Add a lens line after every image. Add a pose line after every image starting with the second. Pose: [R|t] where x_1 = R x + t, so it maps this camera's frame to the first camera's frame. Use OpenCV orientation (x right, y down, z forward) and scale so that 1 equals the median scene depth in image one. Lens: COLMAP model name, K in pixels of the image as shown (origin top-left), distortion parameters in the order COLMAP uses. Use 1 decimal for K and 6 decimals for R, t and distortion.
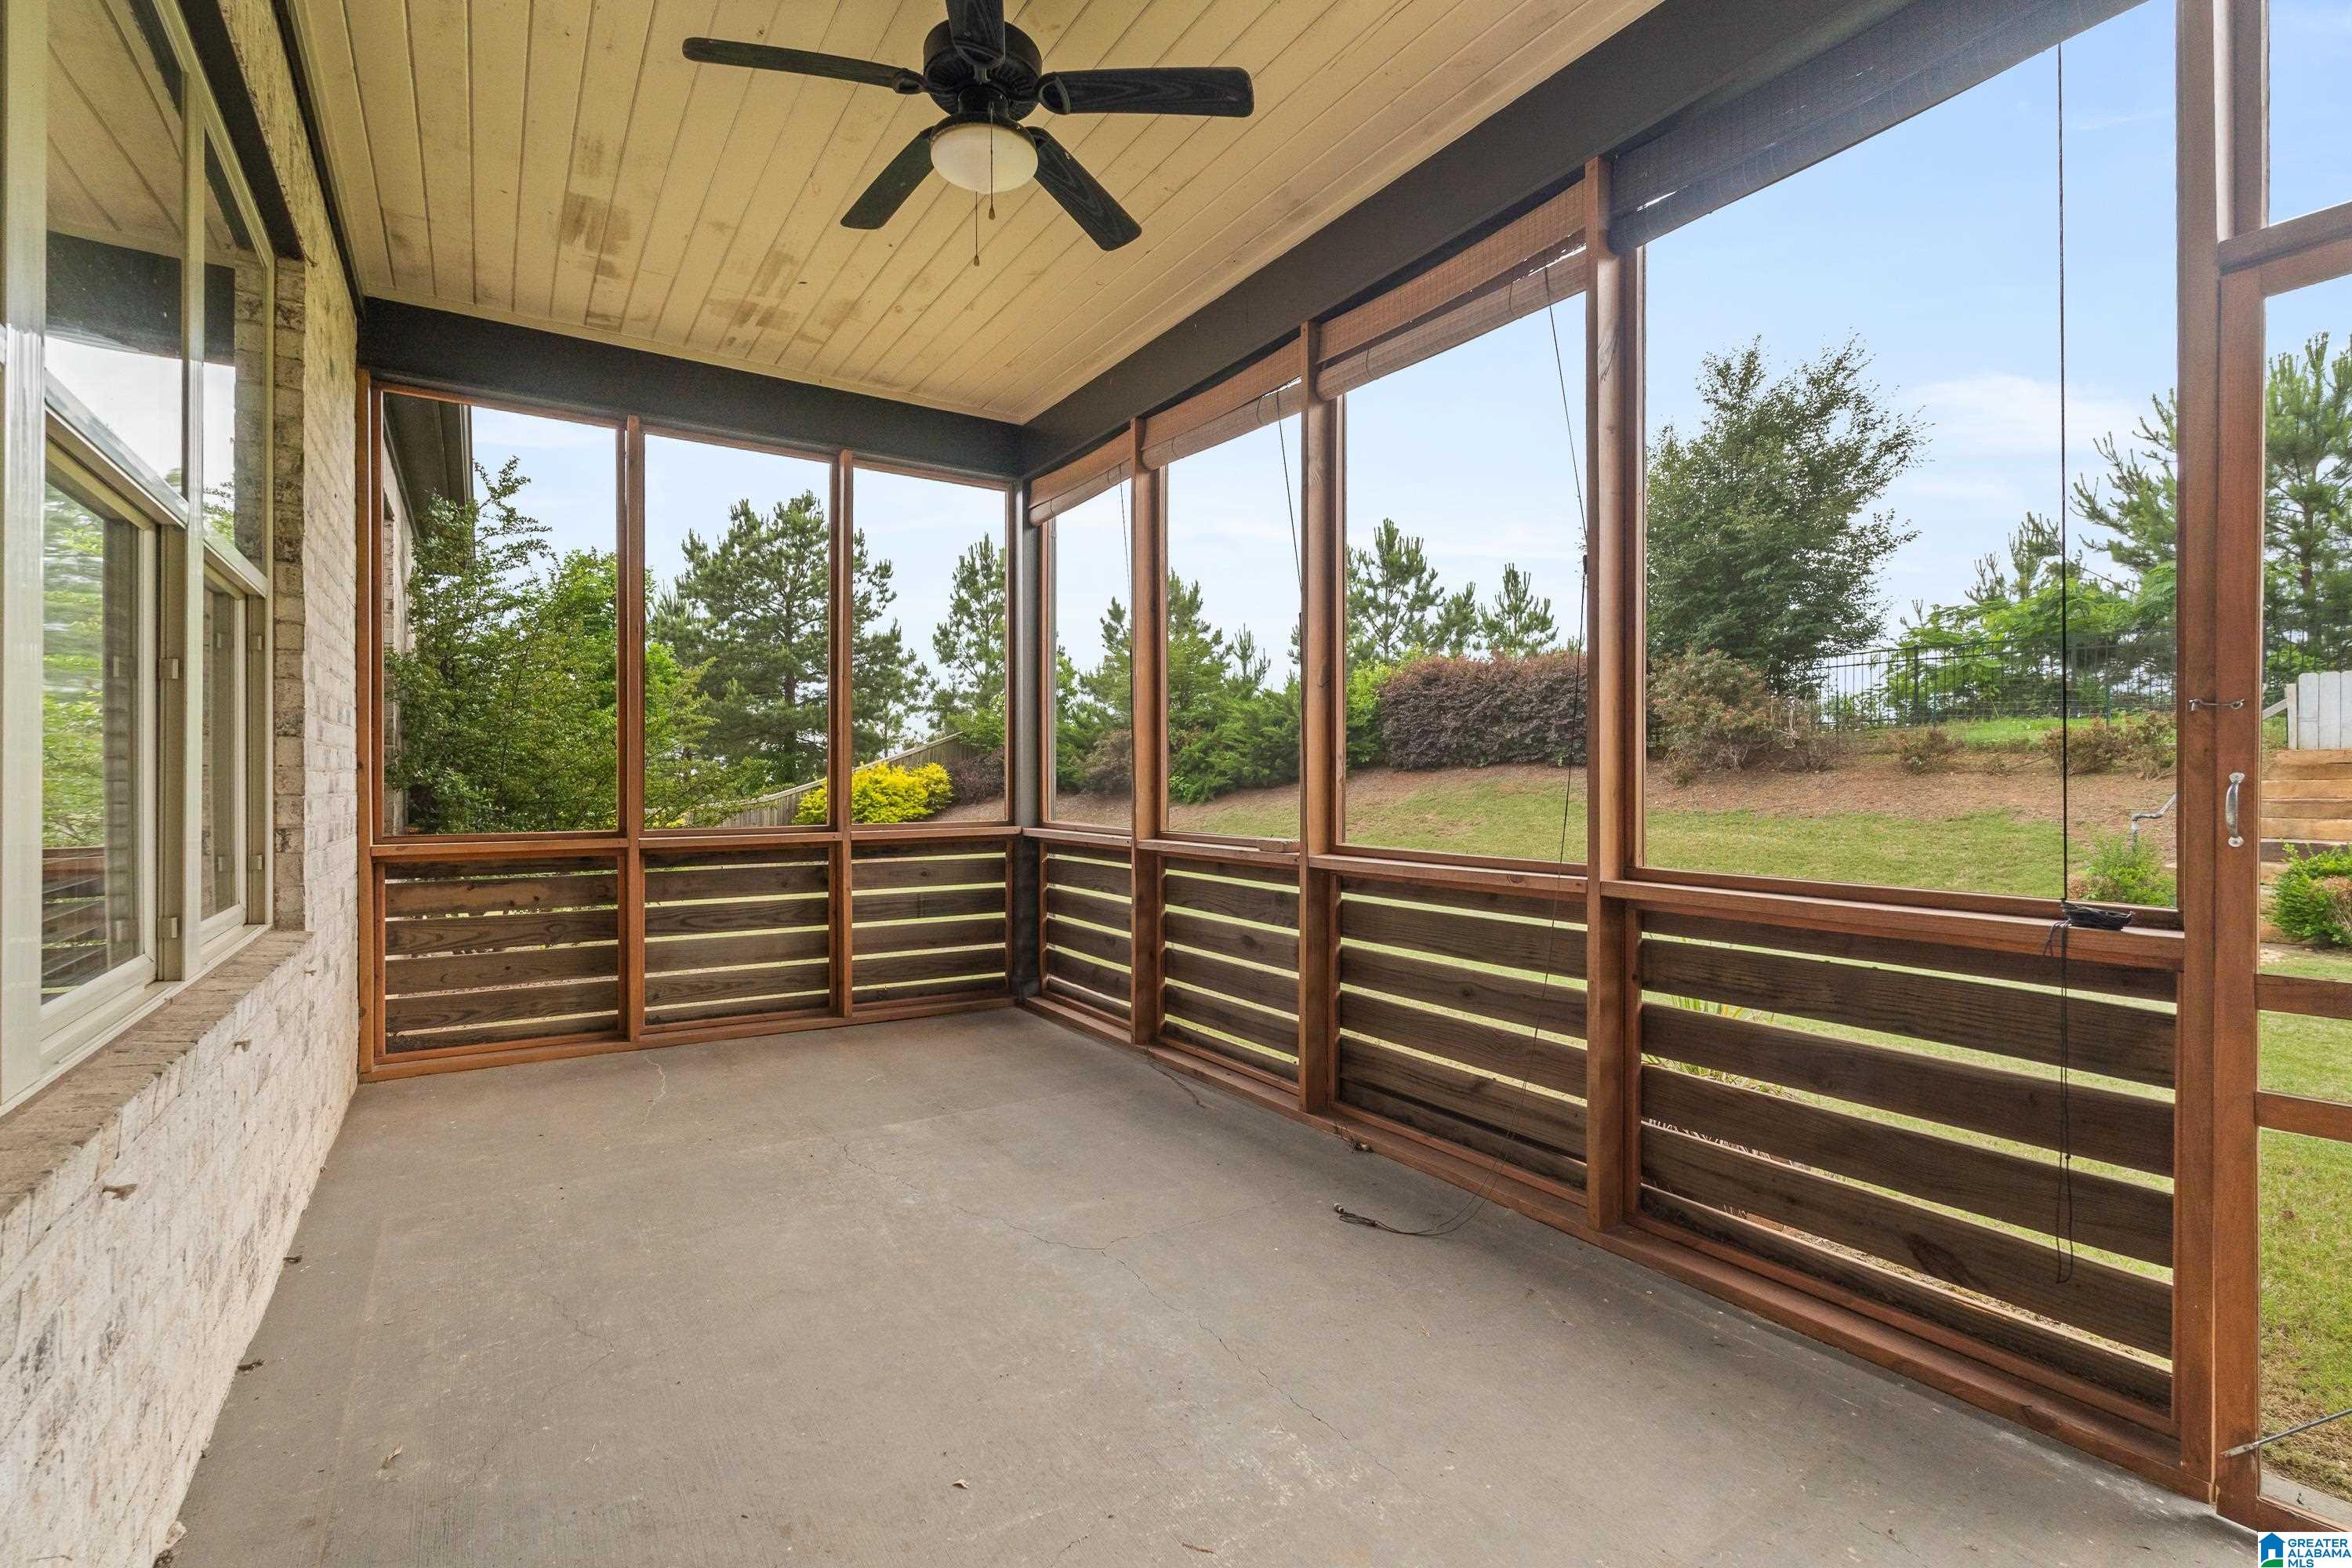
lens RADIAL K [[1043.4, 0, 1175.4], [0, 1043.4, 777.0], [0, 0, 1]] dist [-0.010242, 0.002850]
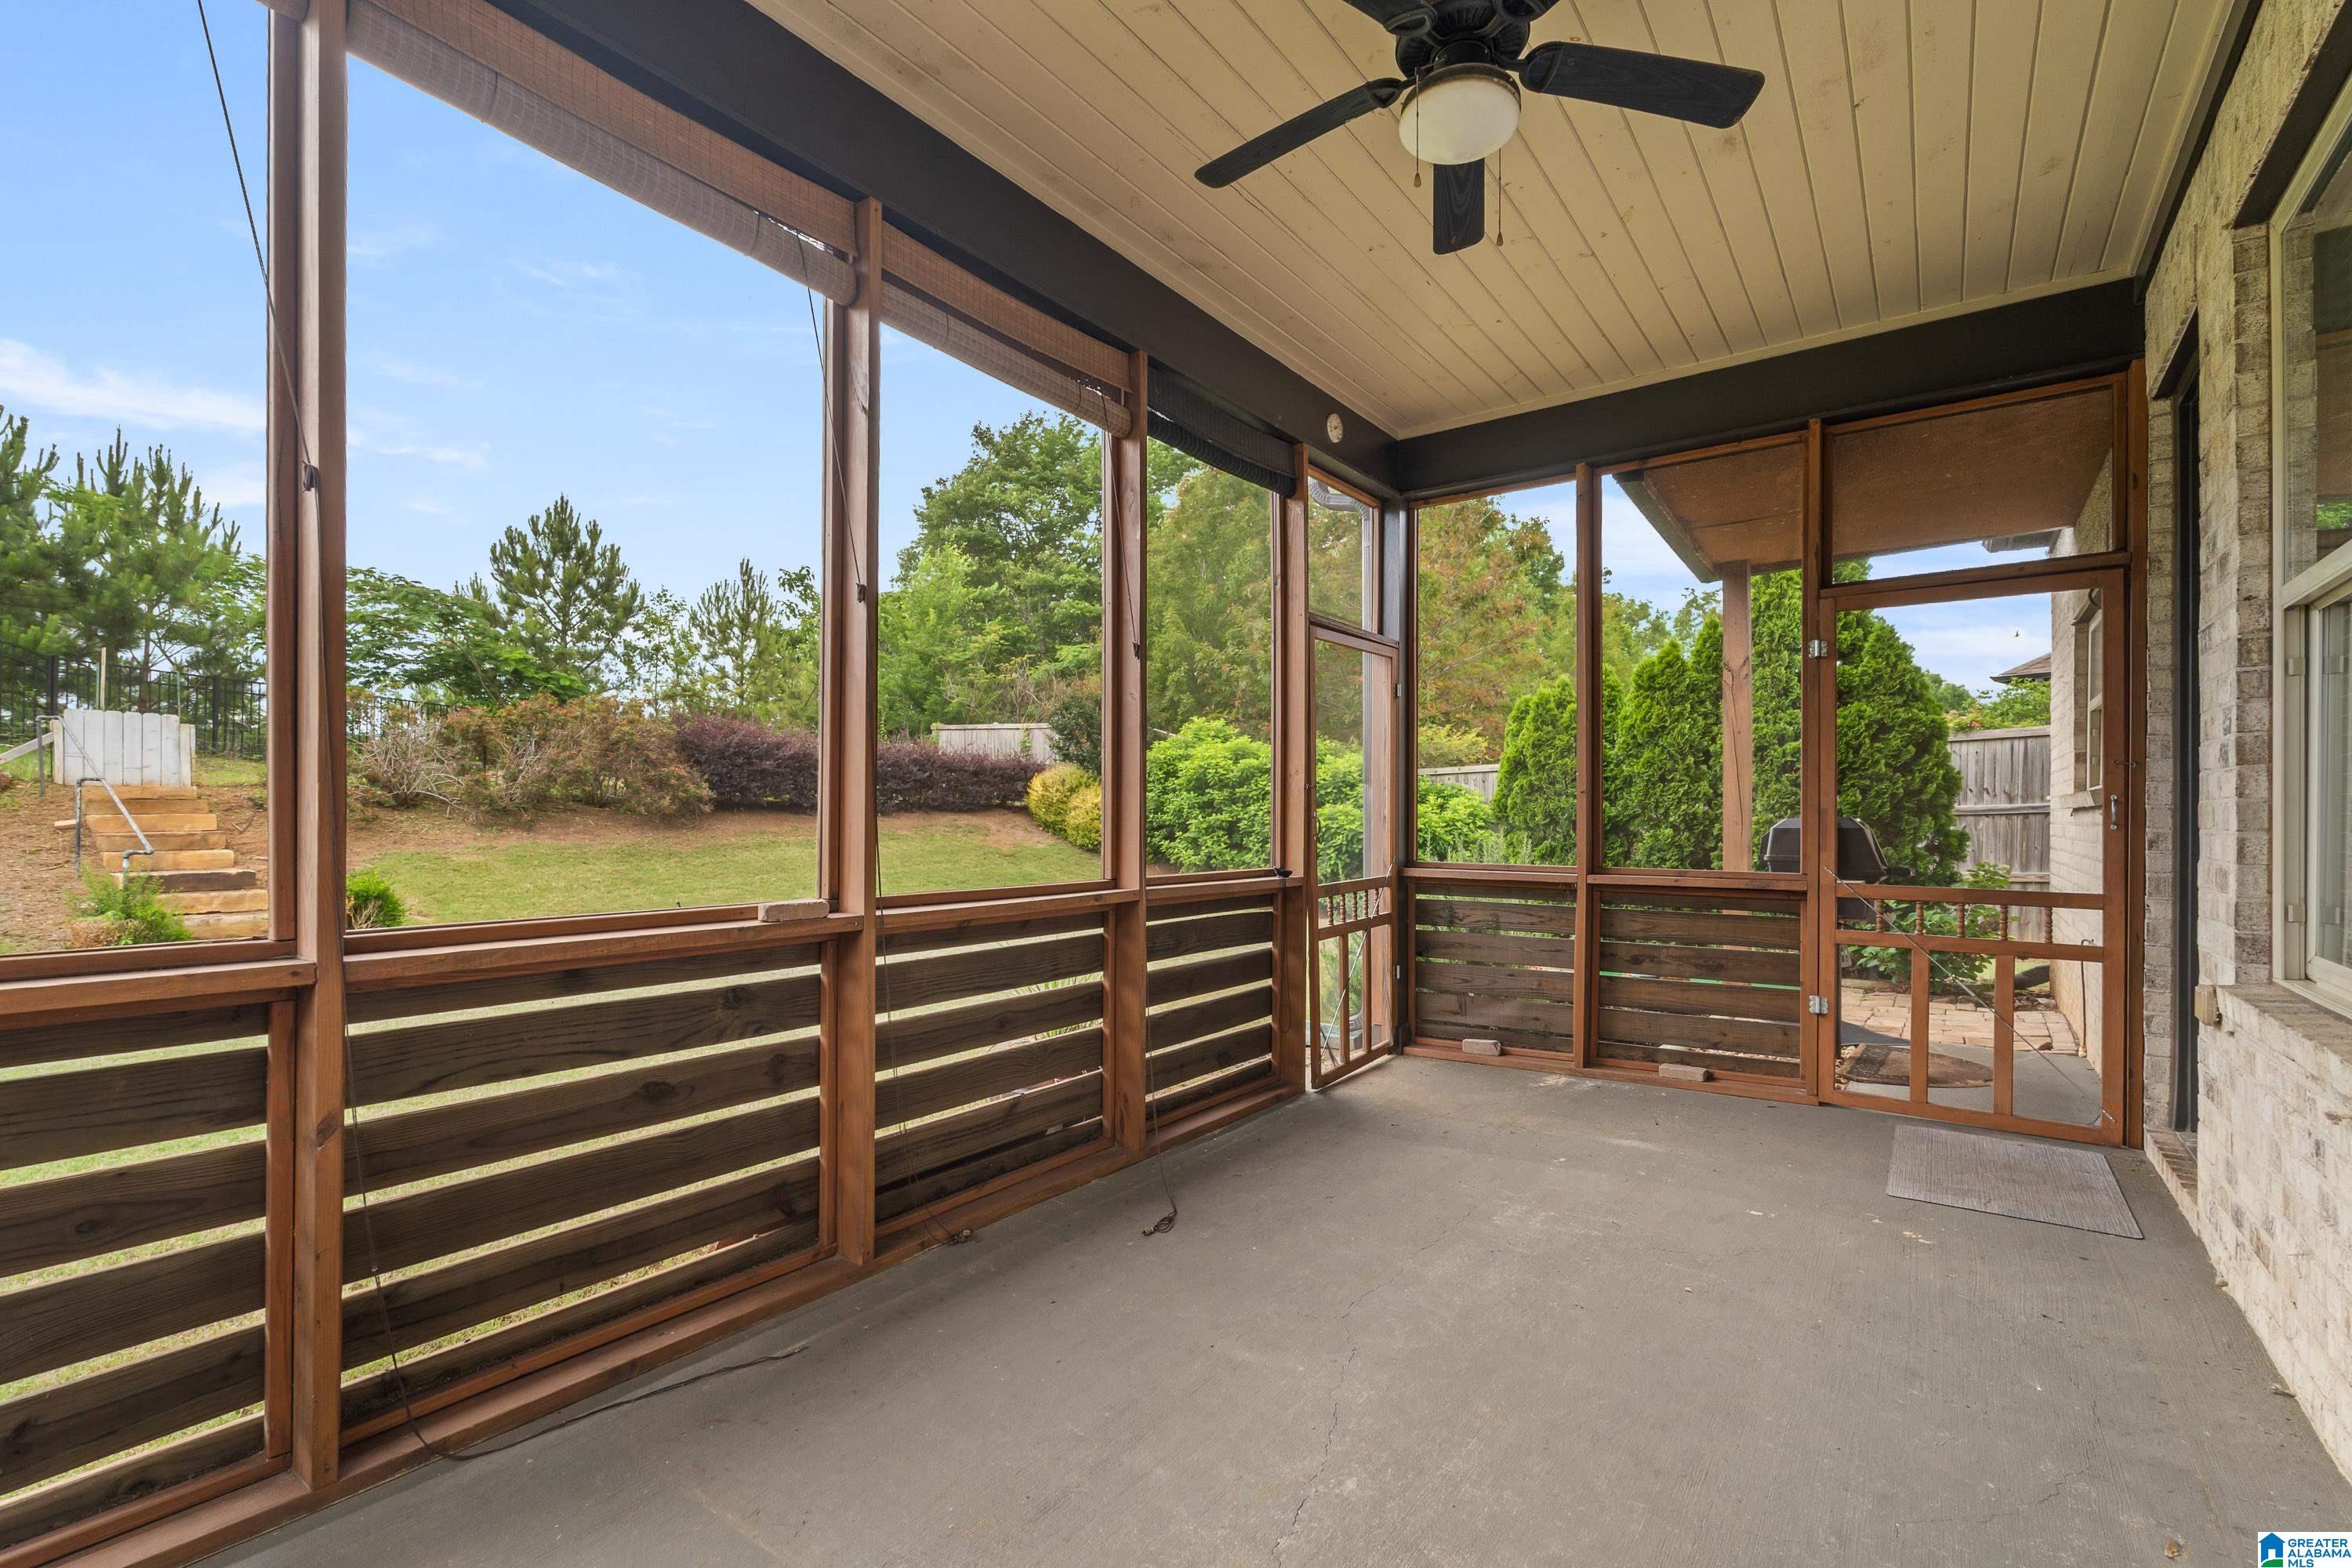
lens RADIAL K [[1043.4, 0, 1158.5], [0, 1043.4, 815.0], [0, 0, 1]] dist [-0.010242, 0.002850]
pose [[-0.331344, 0.000749, 0.943510, -0.732999], [-0.001831, 0.999997, -0.001437, 0.004577], [-0.943508, -0.002204, -0.331342, 1.194737]]
